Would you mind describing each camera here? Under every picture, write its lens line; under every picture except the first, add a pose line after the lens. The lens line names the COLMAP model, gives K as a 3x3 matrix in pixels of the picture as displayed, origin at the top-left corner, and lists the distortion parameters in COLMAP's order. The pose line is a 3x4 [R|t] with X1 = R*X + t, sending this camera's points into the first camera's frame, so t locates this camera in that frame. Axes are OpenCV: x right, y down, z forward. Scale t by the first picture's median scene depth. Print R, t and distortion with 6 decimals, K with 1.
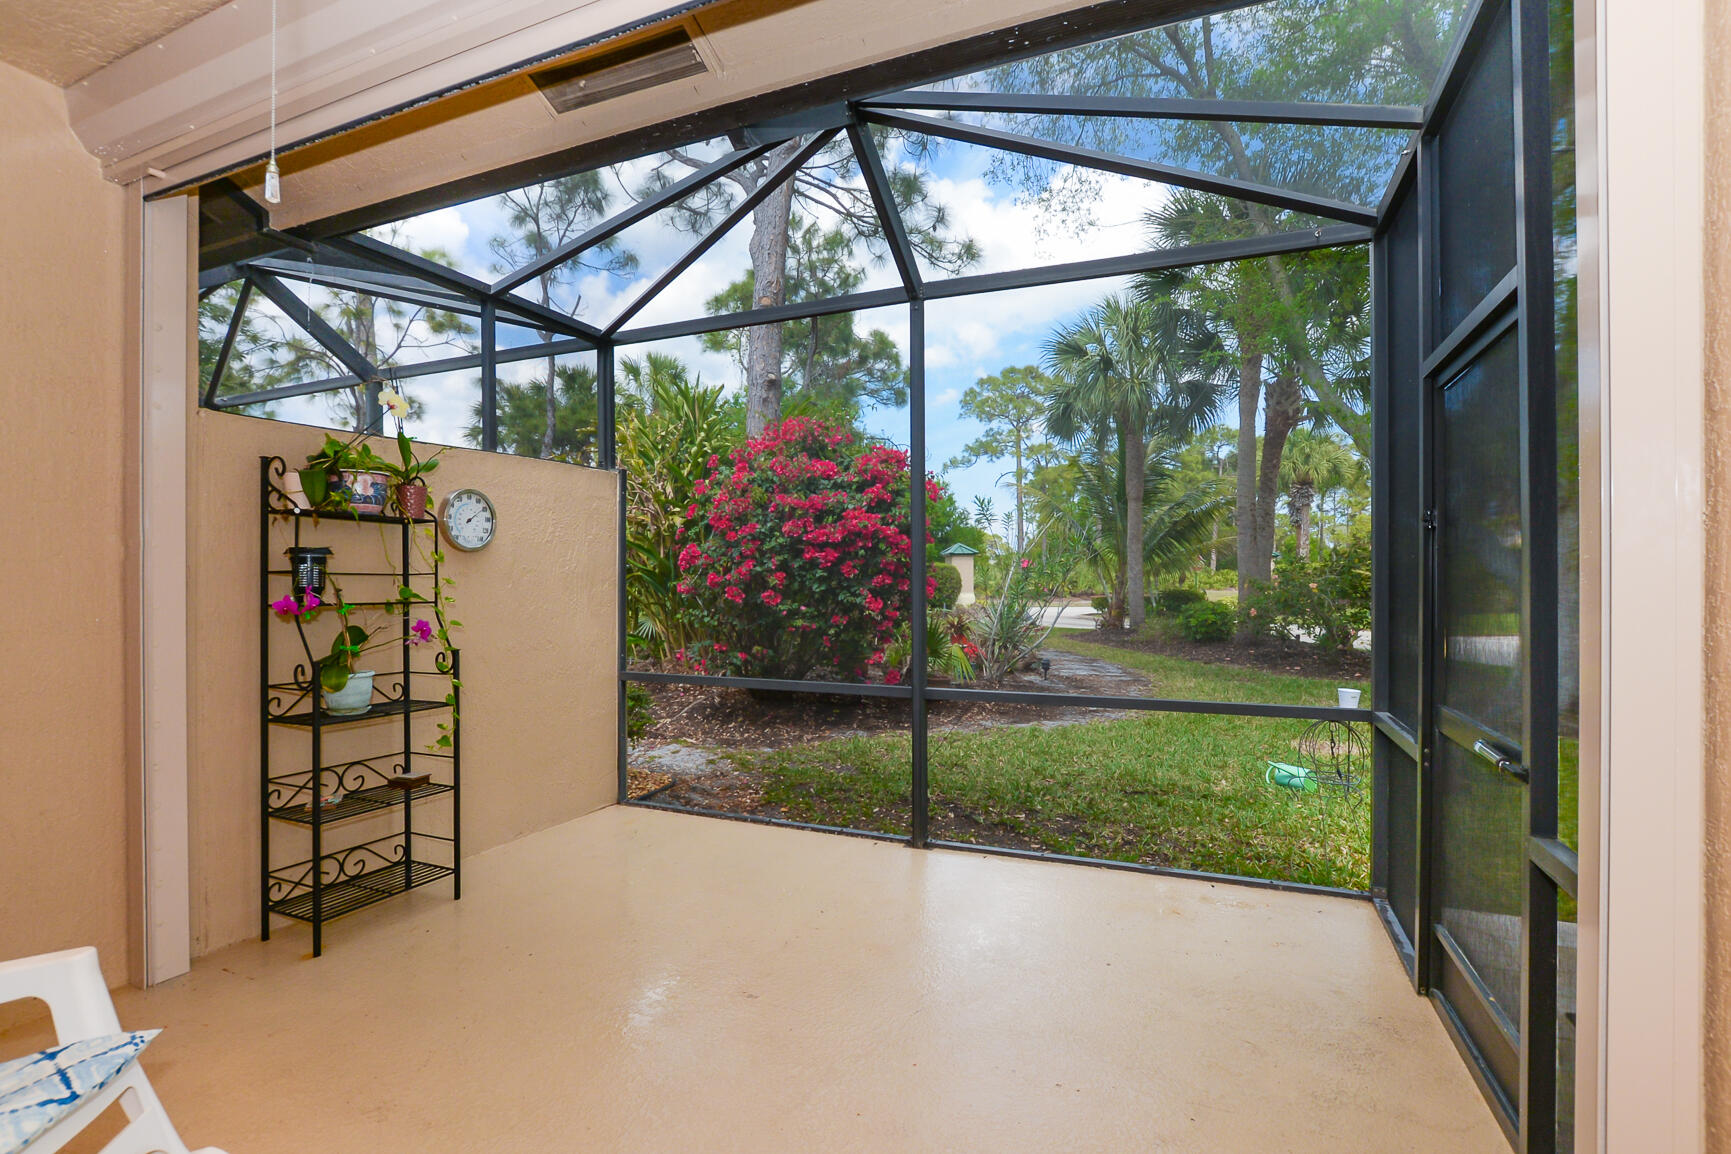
lens RADIAL K [[763.8, 0, 857.6], [0, 763.8, 575.4], [0, 0, 1]] dist [-0.036831, 0.005066]
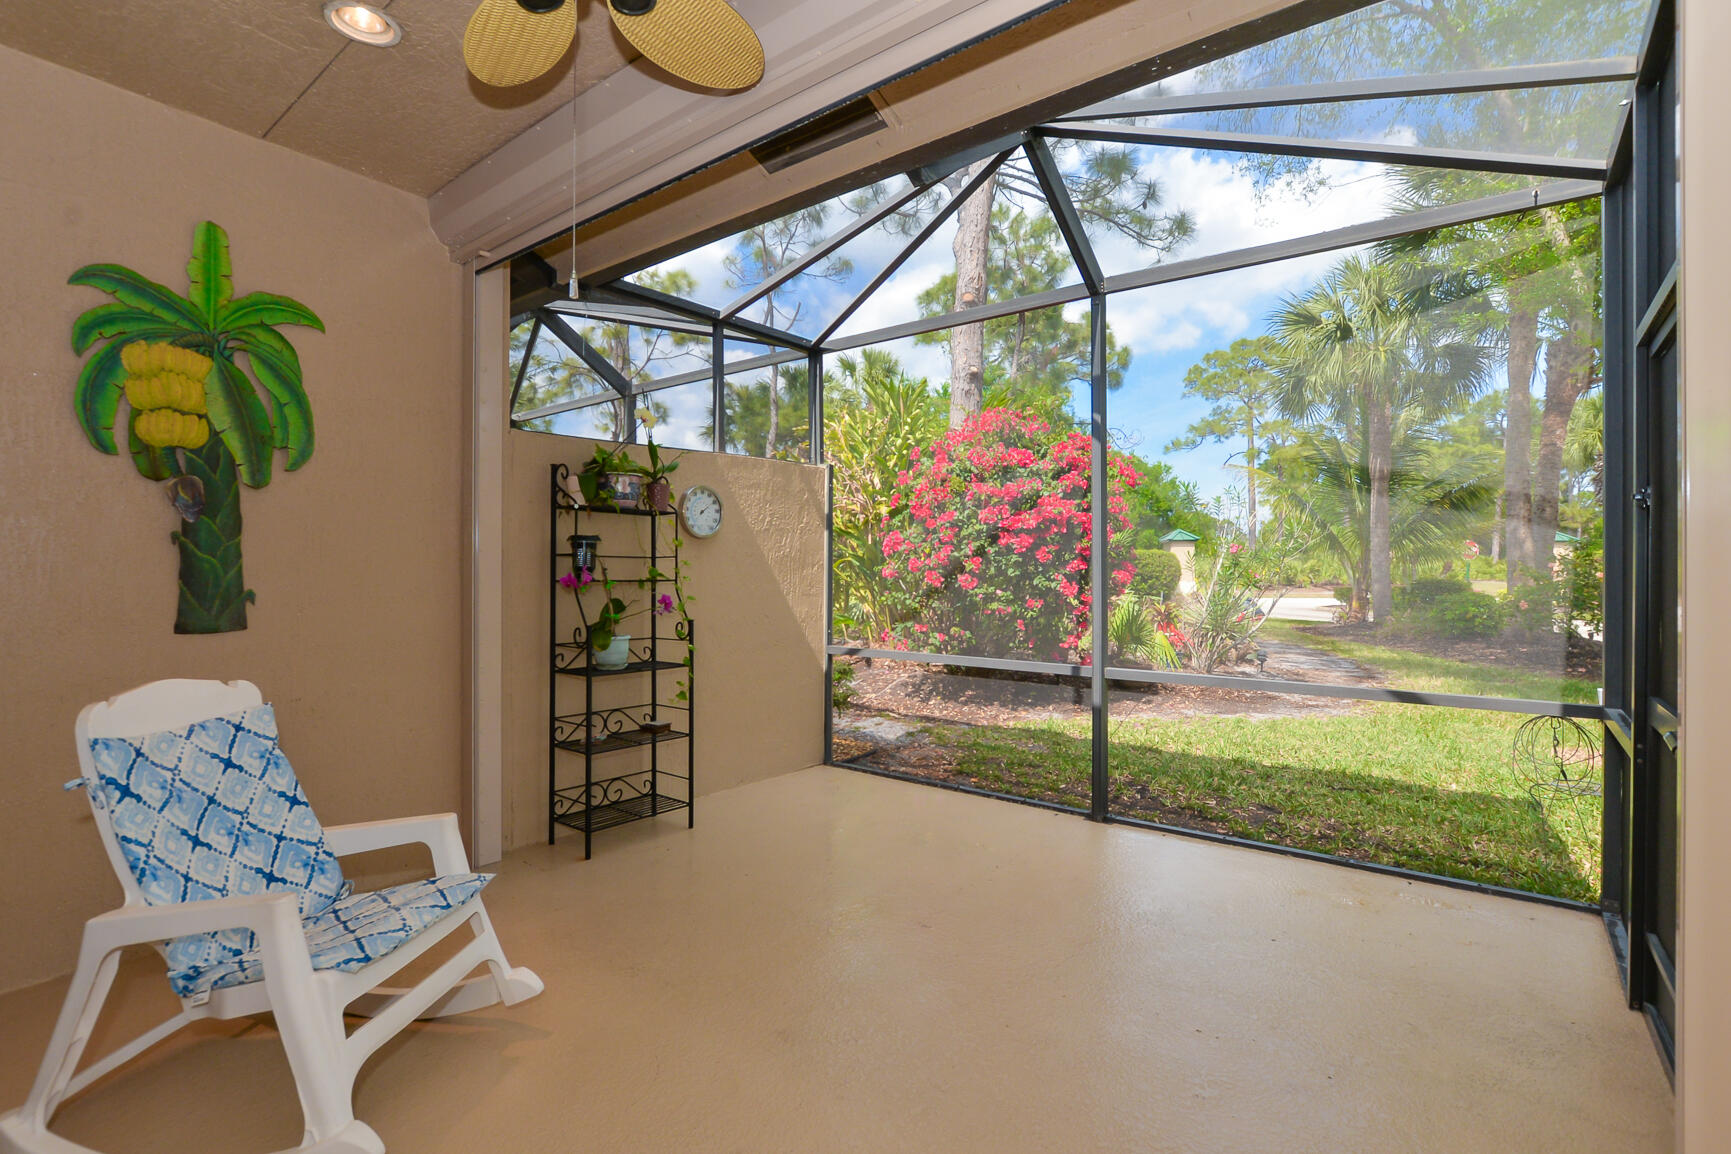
lens RADIAL K [[787.4, 0, 876.7], [0, 787.4, 558.3], [0, 0, 1]] dist [-0.067264, 0.013385]
pose [[0.966114, 0.000555, -0.258114, 0.054234], [-0.002565, 0.999969, -0.007449, 0.006628], [0.258102, 0.007859, 0.966086, -0.092690]]
